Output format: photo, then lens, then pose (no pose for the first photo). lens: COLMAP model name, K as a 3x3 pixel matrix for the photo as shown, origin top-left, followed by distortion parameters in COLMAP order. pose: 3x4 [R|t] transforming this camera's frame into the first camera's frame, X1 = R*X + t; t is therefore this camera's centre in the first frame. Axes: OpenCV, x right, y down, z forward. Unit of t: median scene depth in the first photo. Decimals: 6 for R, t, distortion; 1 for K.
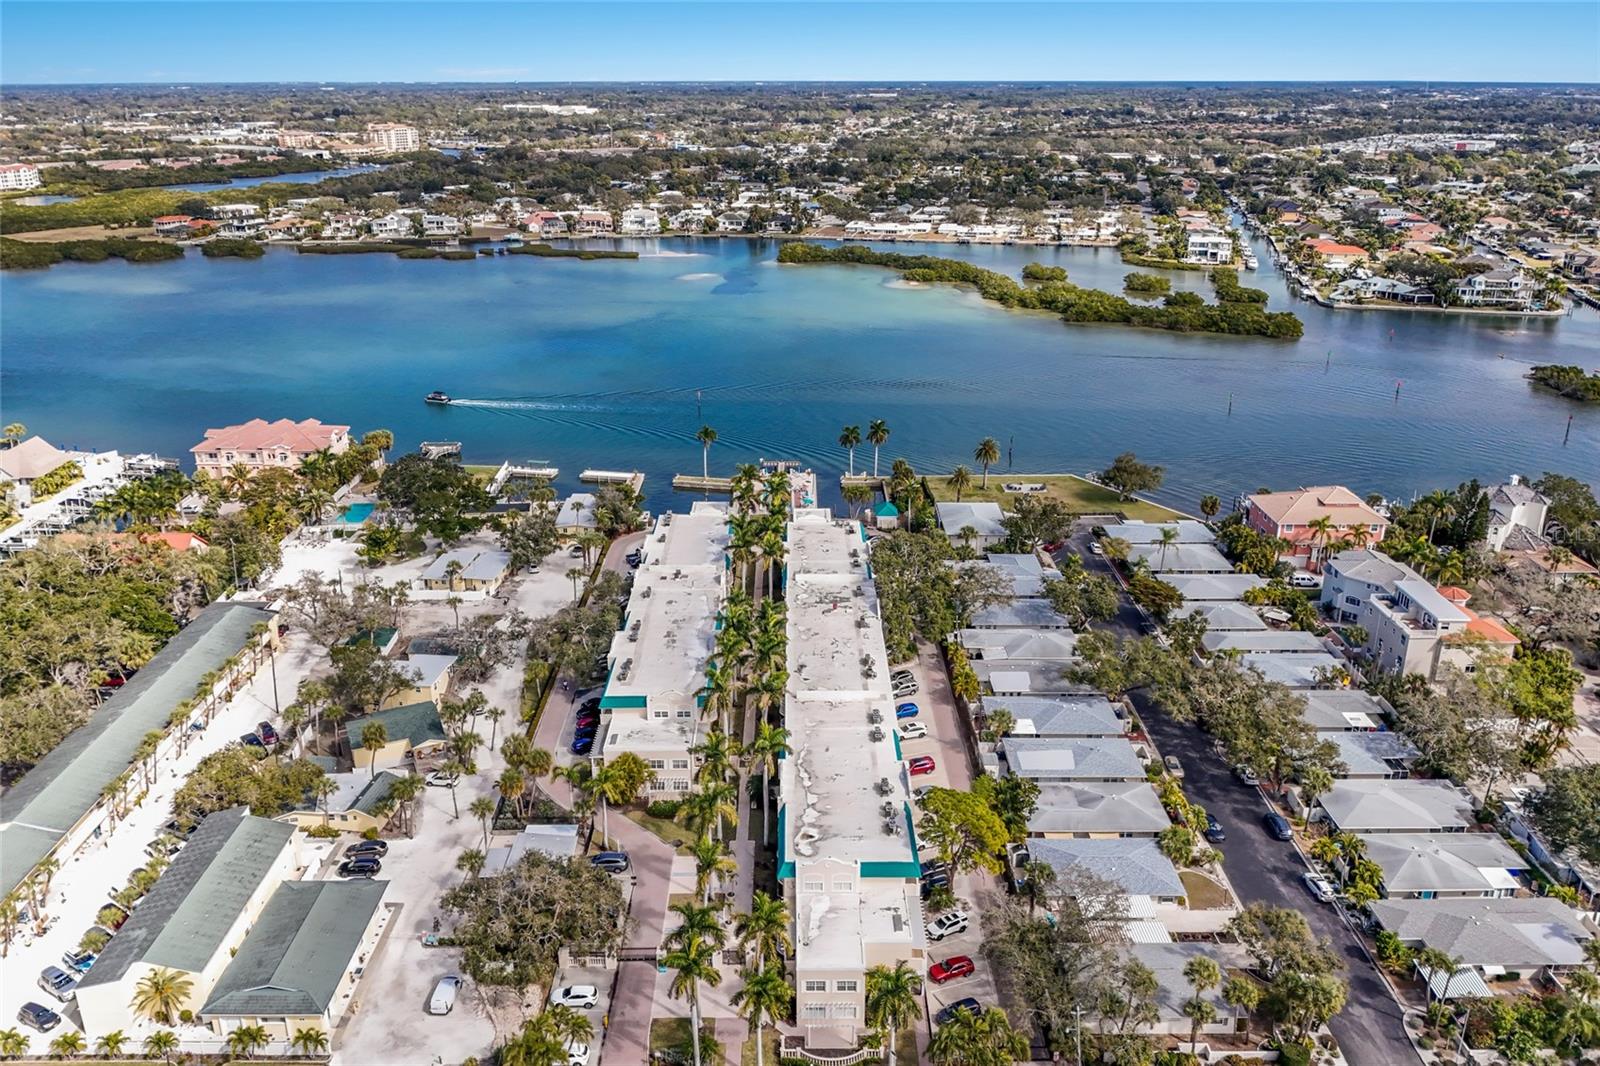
lens RADIAL K [[1218.4, 0, 800.0], [0, 1218.4, 533.0], [0, 0, 1]] dist [0.003490, -0.027941]
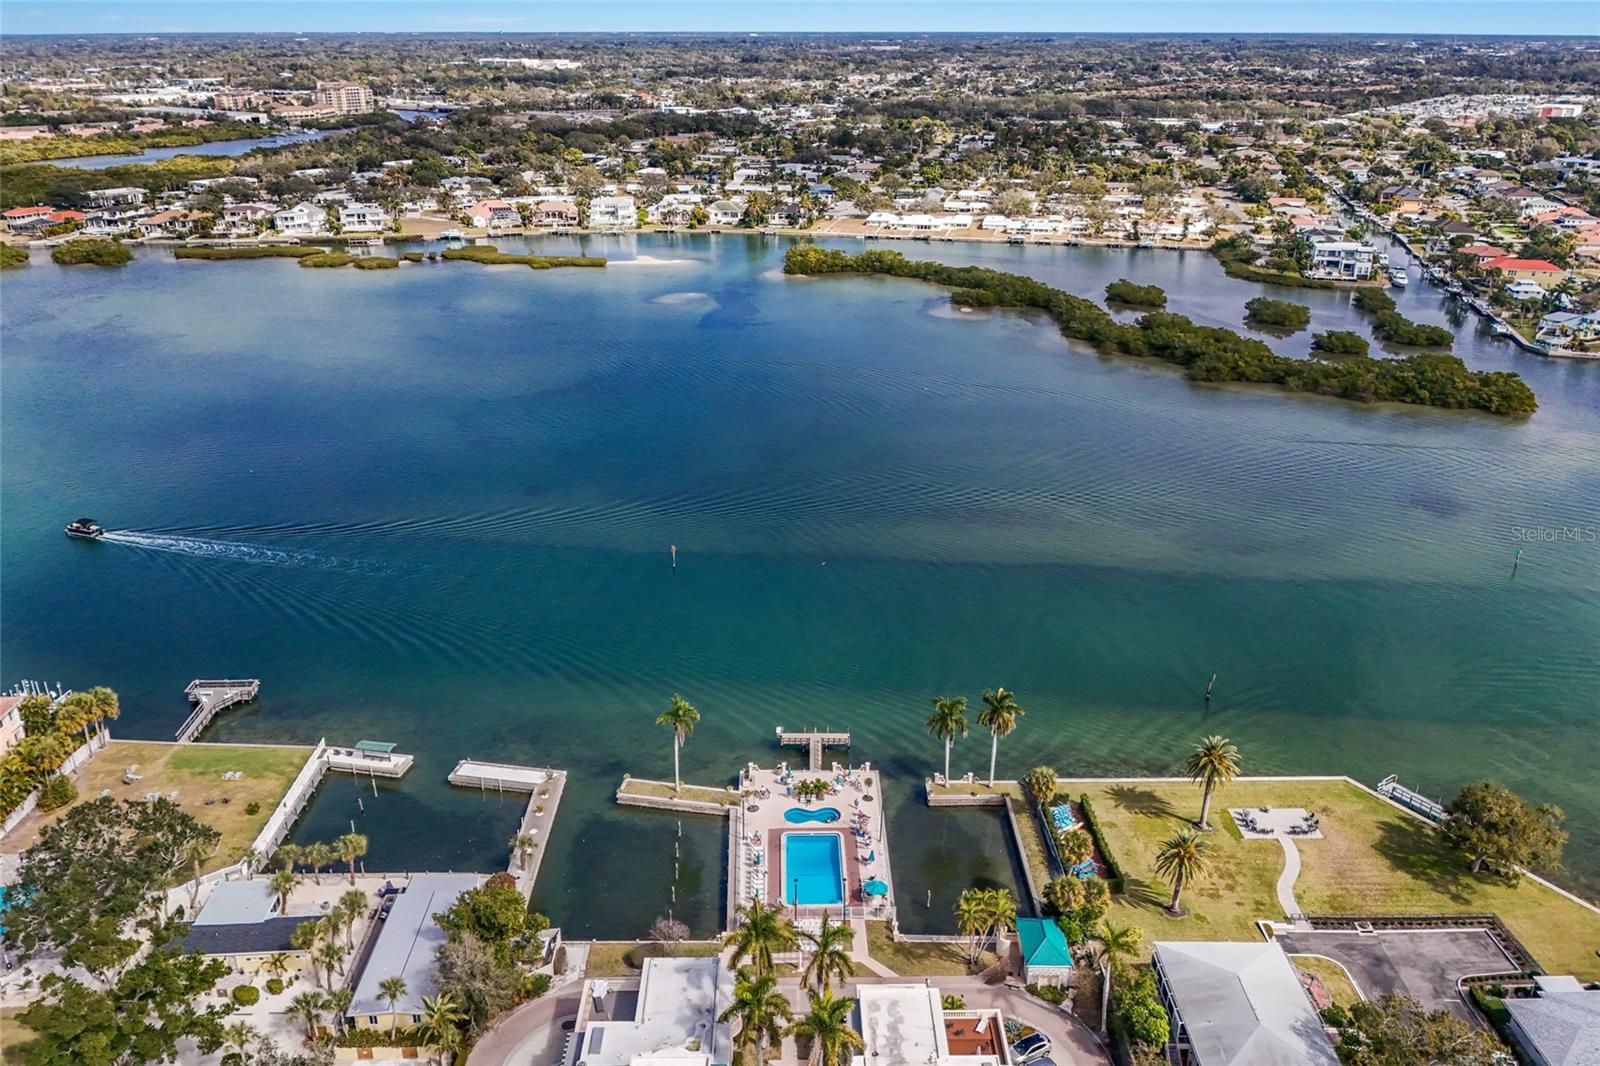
lens RADIAL K [[1218.4, 0, 800.0], [0, 1218.4, 533.0], [0, 0, 1]] dist [0.003490, -0.027941]
pose [[0.999989, -0.000122, 0.004582, -0.010334], [-0.000040, 0.999376, 0.035309, -0.071507], [-0.004584, -0.035309, 0.999366, 0.183686]]
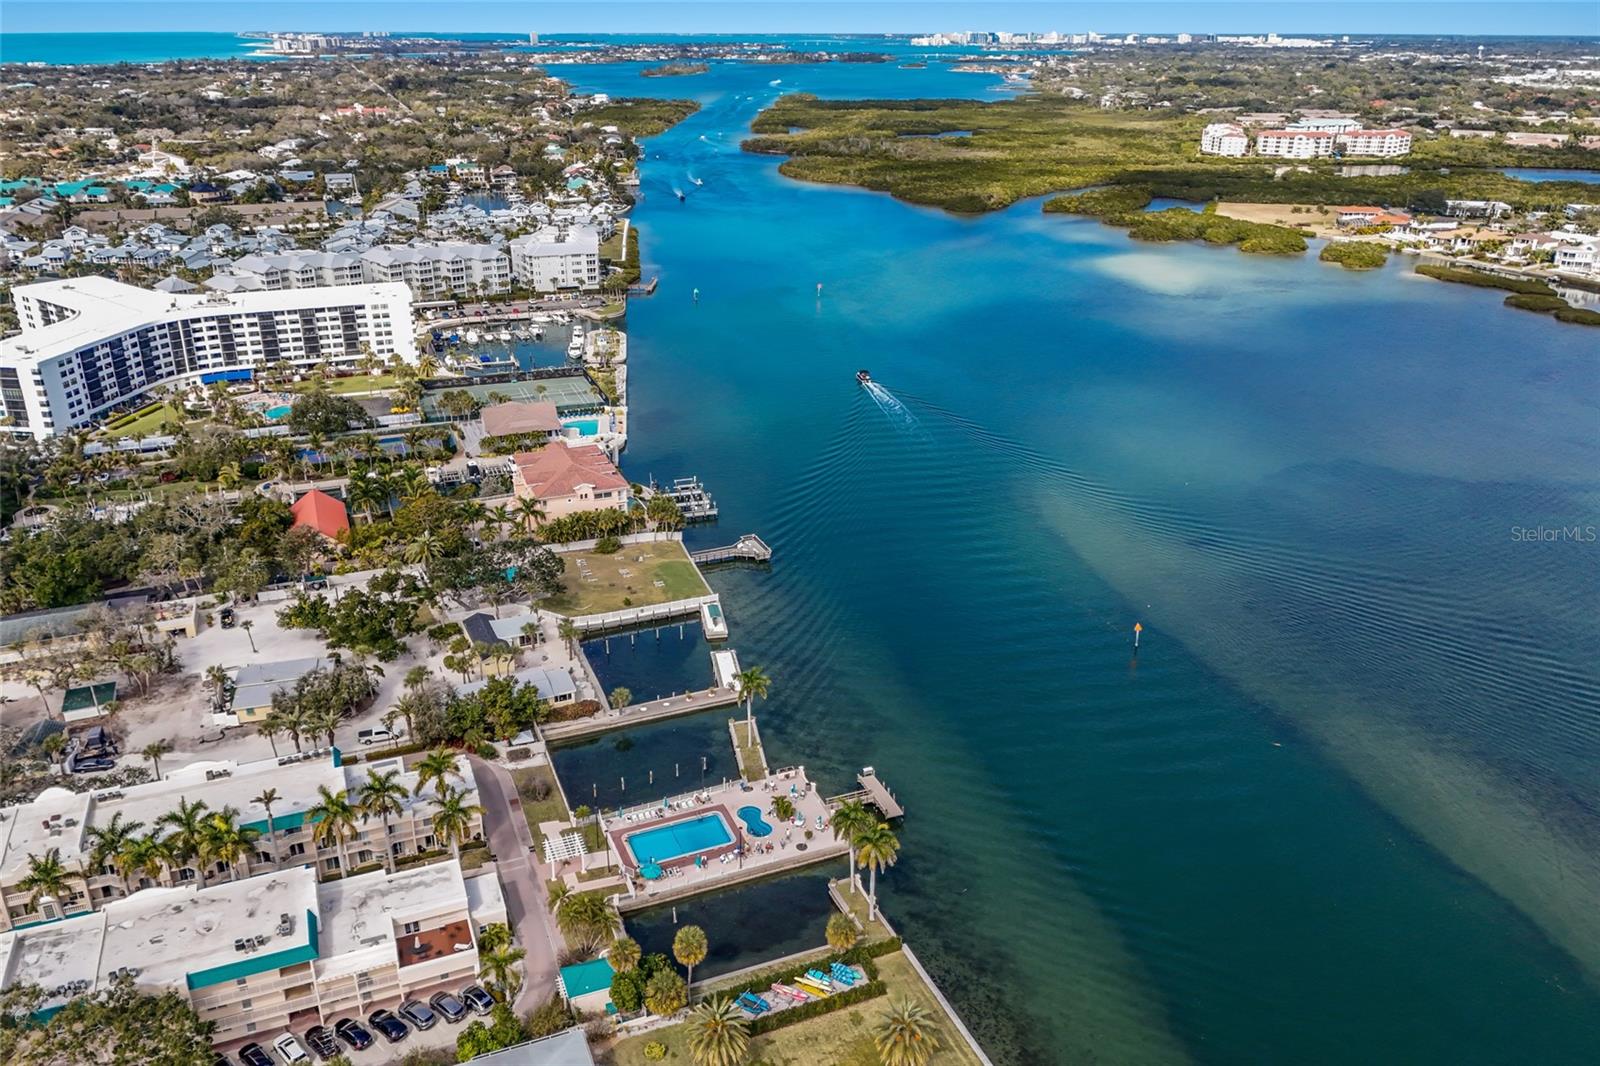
lens RADIAL K [[1218.4, 0, 800.0], [0, 1218.4, 533.0], [0, 0, 1]] dist [0.003490, -0.027941]
pose [[0.359887, 0.354356, -0.863084, 0.169752], [-0.324379, 0.914879, 0.240362, -0.119709], [0.874791, 0.193463, 0.444199, 0.290980]]
